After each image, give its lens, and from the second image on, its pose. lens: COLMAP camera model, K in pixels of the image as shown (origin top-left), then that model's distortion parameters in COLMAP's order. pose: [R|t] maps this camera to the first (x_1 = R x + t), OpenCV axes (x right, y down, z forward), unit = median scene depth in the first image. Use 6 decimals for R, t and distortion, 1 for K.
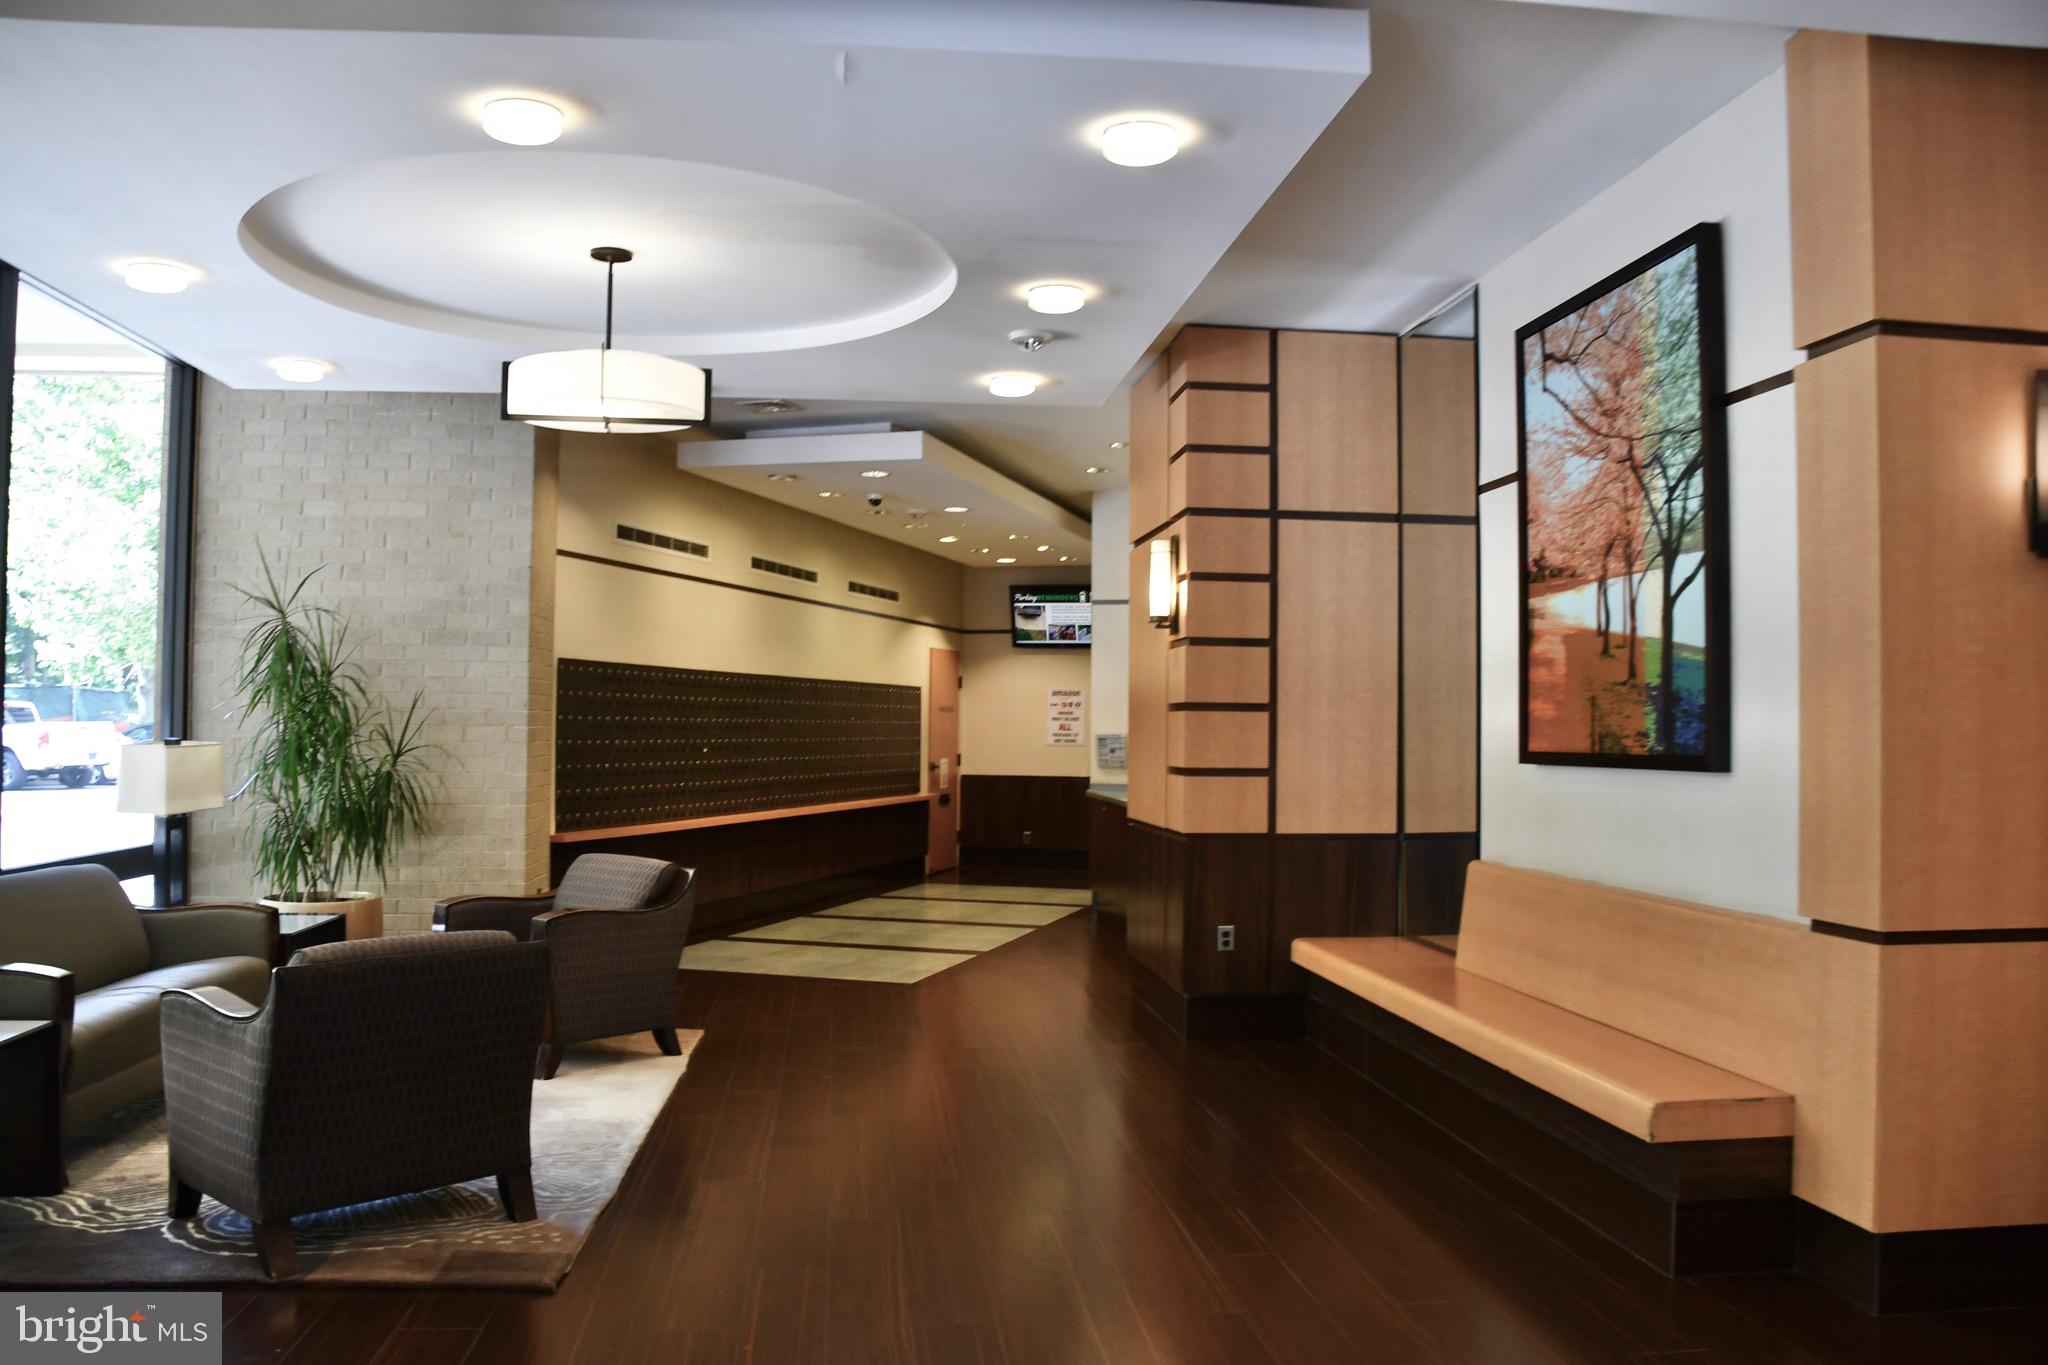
lens RADIAL K [[1605.9, 0, 1018.6], [0, 1605.9, 687.0], [0, 0, 1]] dist [-0.128426, 0.061799]
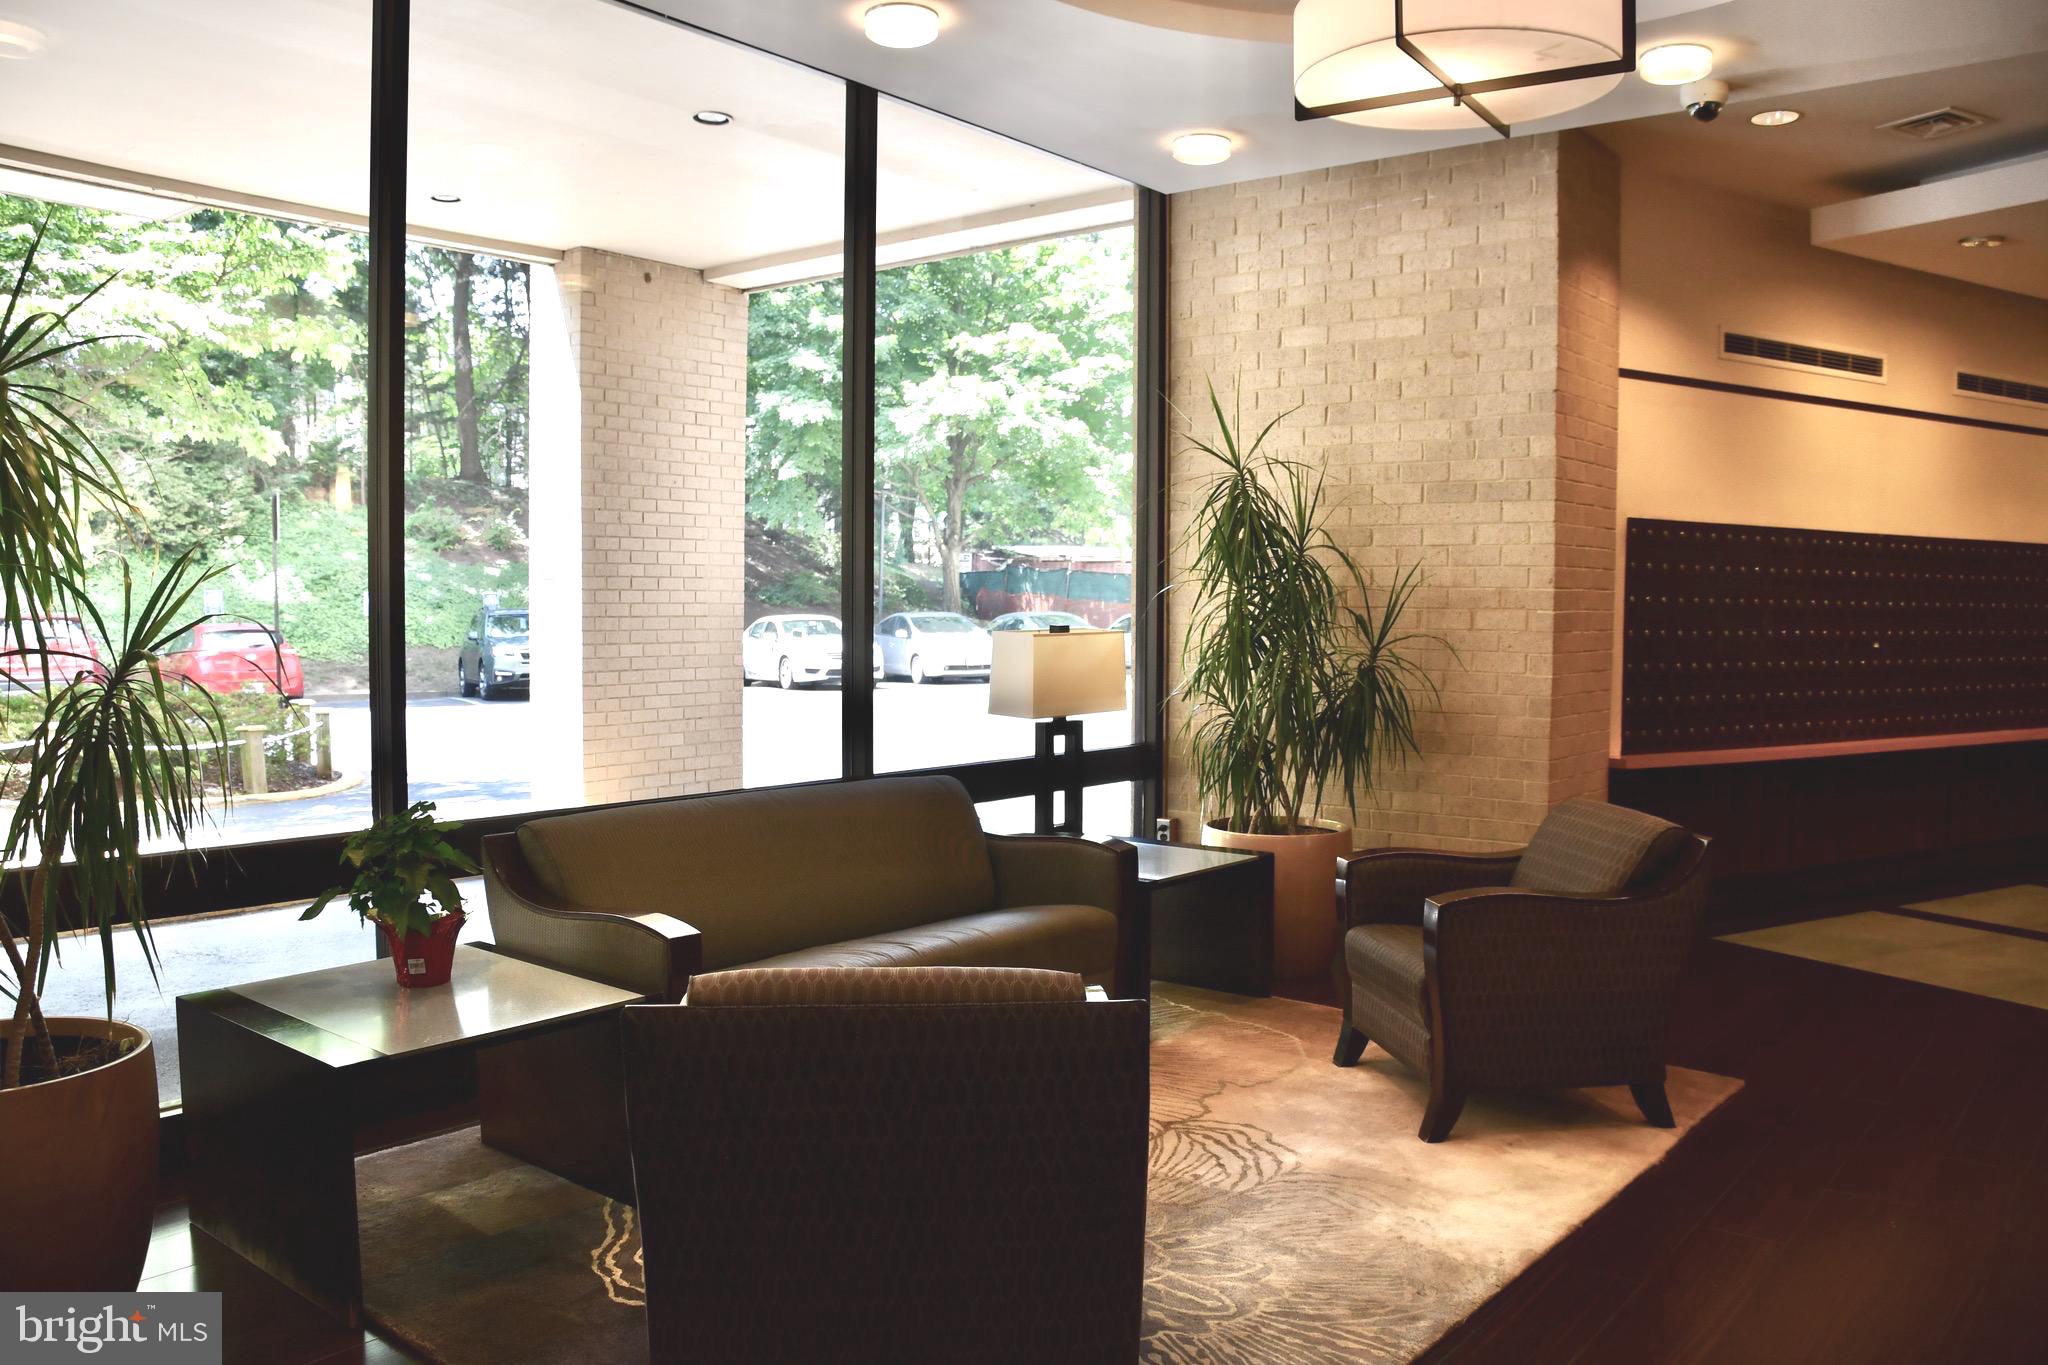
lens RADIAL K [[1605.9, 0, 1032.6], [0, 1605.9, 685.3], [0, 0, 1]] dist [-0.128426, 0.061799]
pose [[0.714776, 0.033421, -0.698555, 0.028640], [0.015670, 0.997841, 0.063774, 0.008965], [0.699178, -0.056531, 0.712709, 0.314772]]
